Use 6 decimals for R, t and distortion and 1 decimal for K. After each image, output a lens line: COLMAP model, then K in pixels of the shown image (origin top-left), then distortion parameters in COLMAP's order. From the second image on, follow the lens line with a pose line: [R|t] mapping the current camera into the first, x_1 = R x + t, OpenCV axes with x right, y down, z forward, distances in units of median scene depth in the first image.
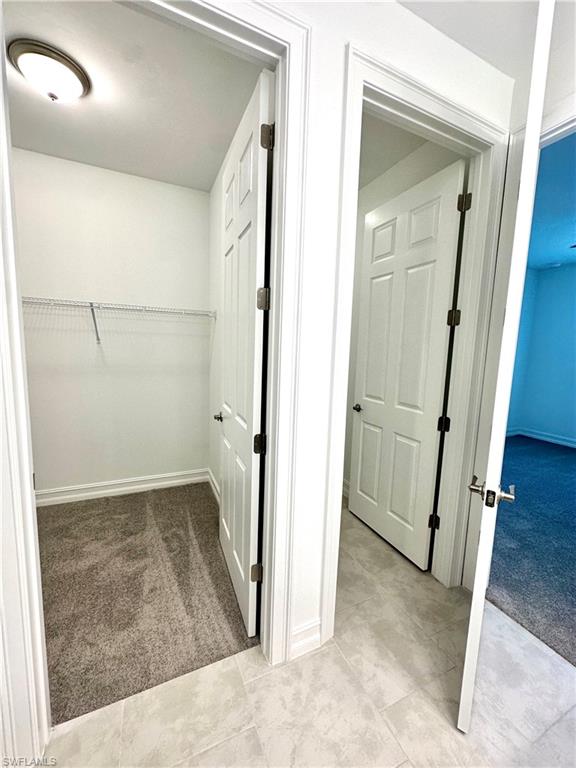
lens RADIAL K [[307.4, 0, 288.0], [0, 307.4, 384.0], [0, 0, 1]] dist [-0.002325, 0.000784]
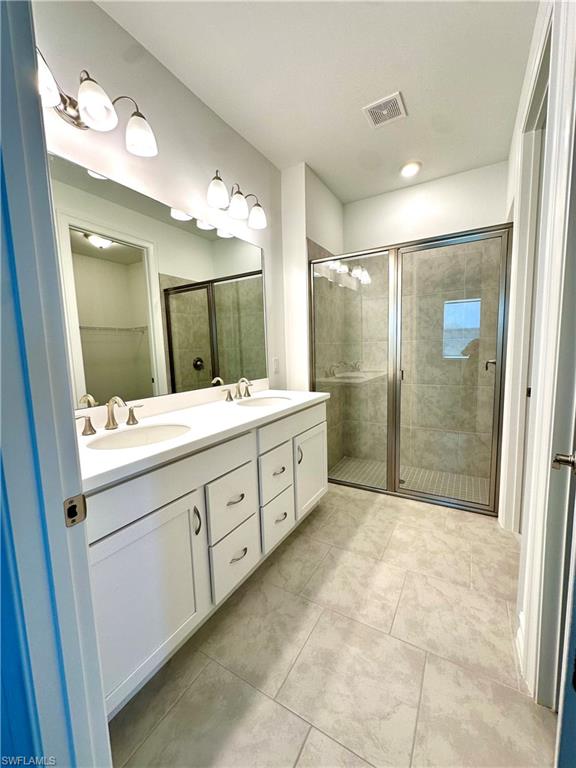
lens RADIAL K [[307.4, 0, 288.0], [0, 307.4, 384.0], [0, 0, 1]] dist [-0.002325, 0.000784]
pose [[-0.817406, 0.054412, -0.573487, 0.962266], [-0.085213, 0.973156, 0.213789, 0.010008], [0.569725, 0.223621, -0.790827, 1.062379]]
